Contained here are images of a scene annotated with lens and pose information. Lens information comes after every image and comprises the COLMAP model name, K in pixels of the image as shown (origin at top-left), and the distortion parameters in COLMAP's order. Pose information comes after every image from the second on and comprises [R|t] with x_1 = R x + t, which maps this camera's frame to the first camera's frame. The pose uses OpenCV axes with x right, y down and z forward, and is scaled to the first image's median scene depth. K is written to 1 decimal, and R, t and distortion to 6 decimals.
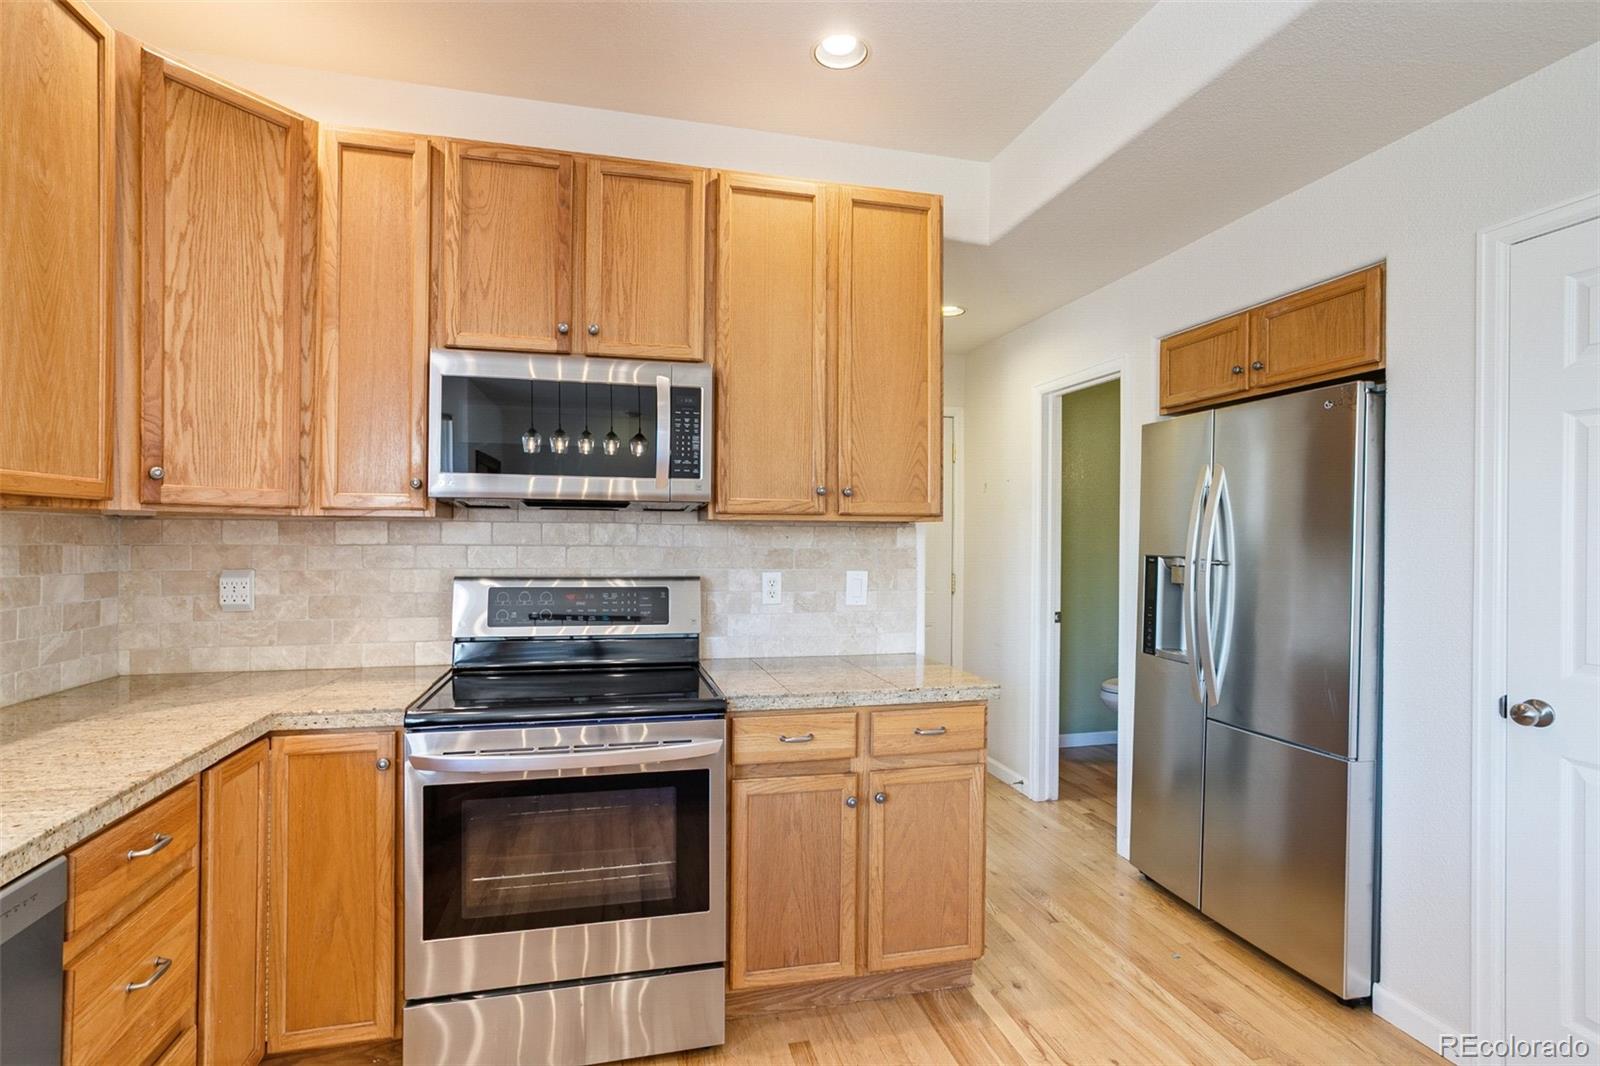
lens RADIAL K [[763.2, 0, 789.6], [0, 763.2, 531.5], [0, 0, 1]] dist [-0.046112, 0.030476]
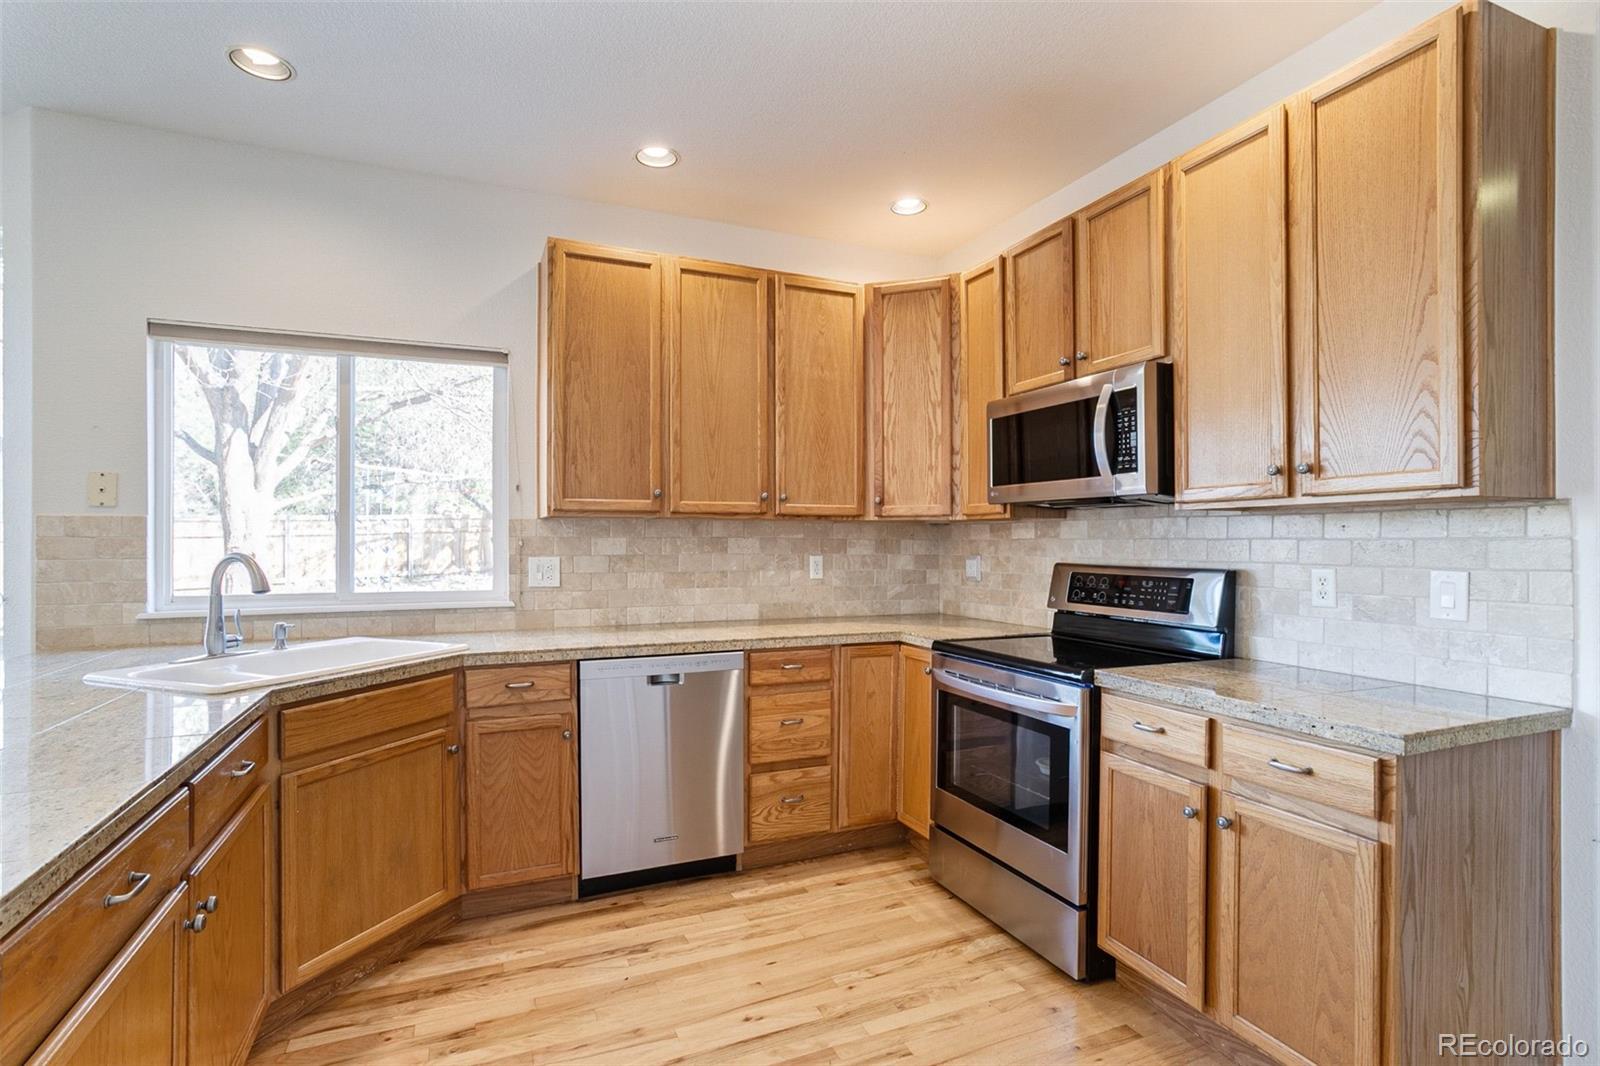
lens RADIAL K [[763.2, 0, 789.6], [0, 763.2, 531.5], [0, 0, 1]] dist [-0.046112, 0.030476]
pose [[0.169696, -0.019498, -0.985304, 0.858115], [0.007836, 0.999799, -0.018435, 0.029465], [0.985465, -0.004593, 0.169815, 0.356214]]
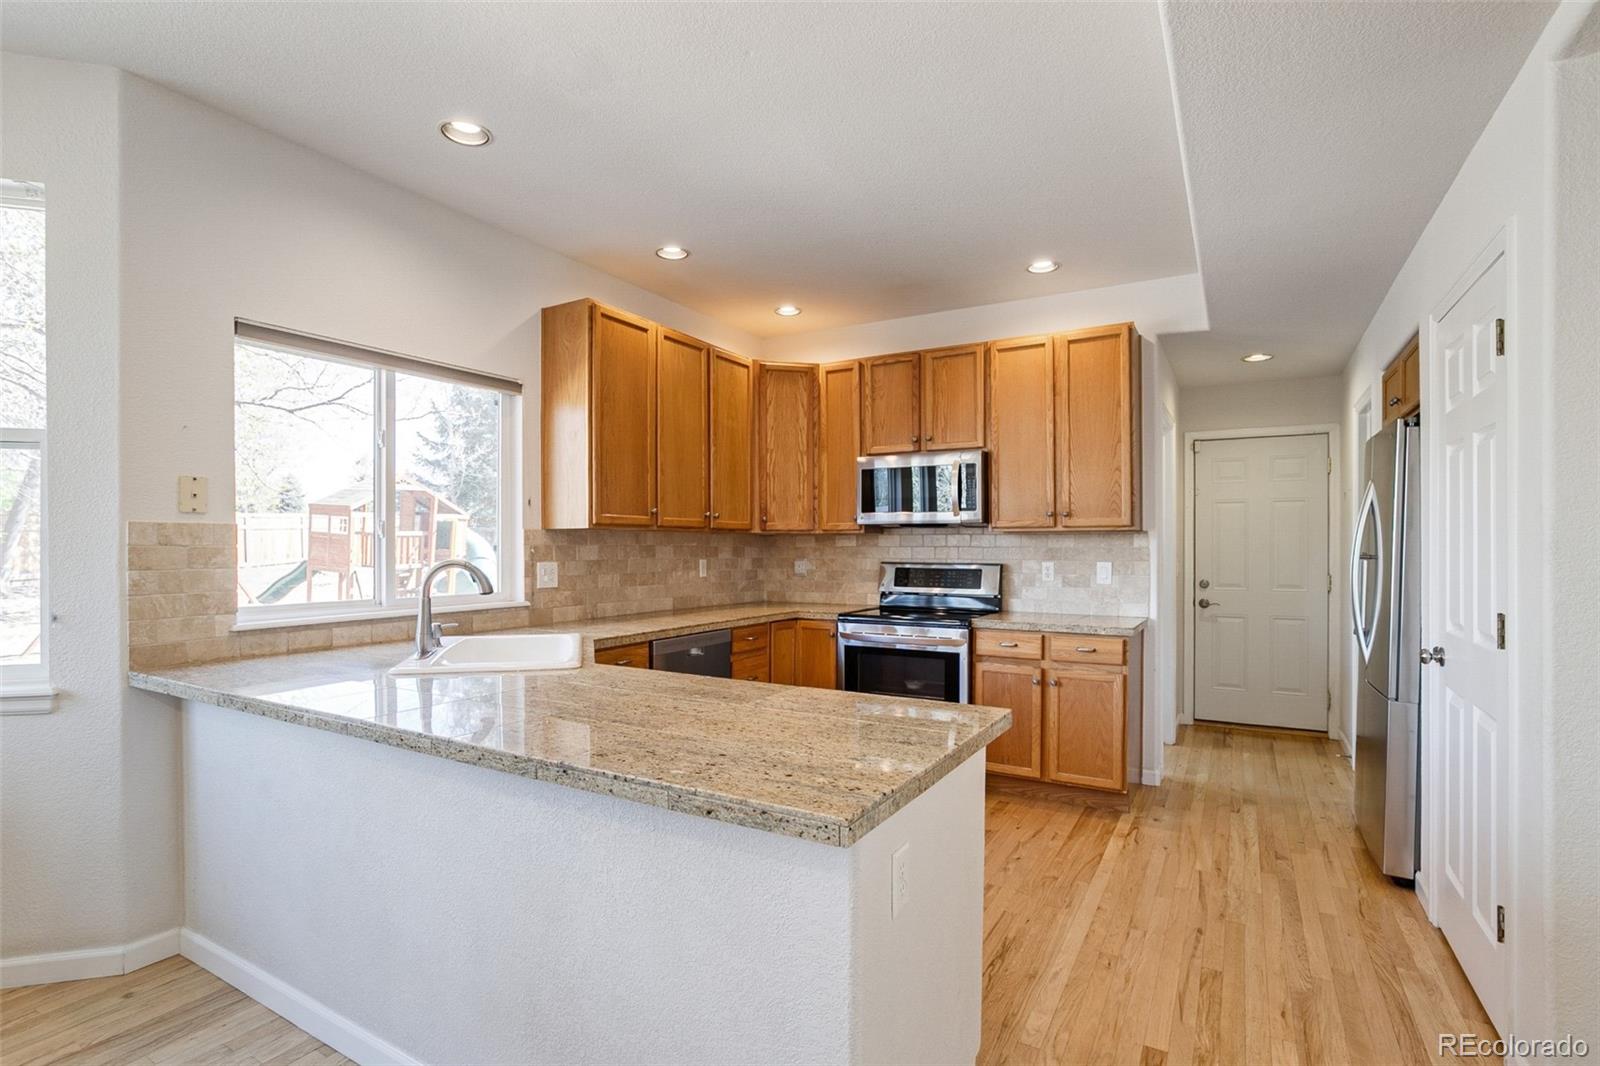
lens RADIAL K [[763.2, 0, 789.6], [0, 763.2, 531.5], [0, 0, 1]] dist [-0.046112, 0.030476]
pose [[0.715170, -0.019703, -0.698673, 0.913485], [0.009120, 0.999781, -0.018859, 0.015763], [0.698891, 0.007115, 0.715193, -0.721873]]
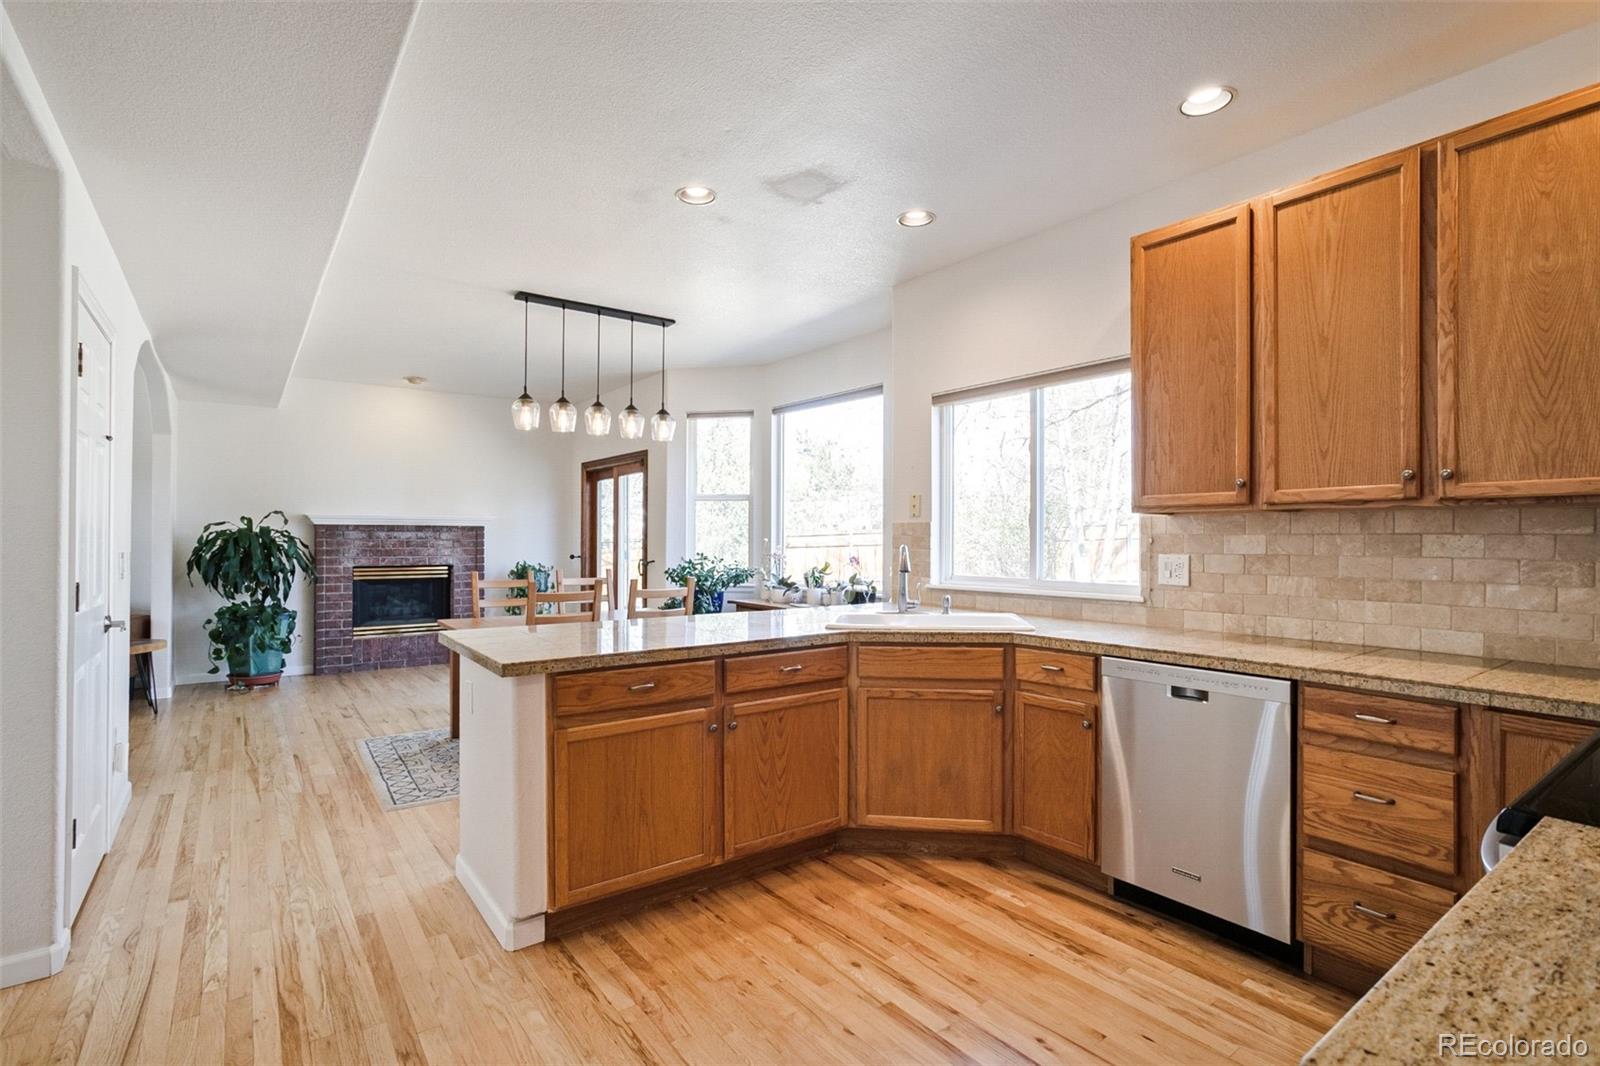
lens RADIAL K [[762.9, 0, 803.7], [0, 762.9, 522.3], [0, 0, 1]] dist [-0.026091, 0.018180]
pose [[-0.915242, -0.017039, -0.402543, 0.541894], [-0.006035, 0.999573, -0.028588, 0.032006], [0.402859, -0.023736, -0.914954, 1.184678]]
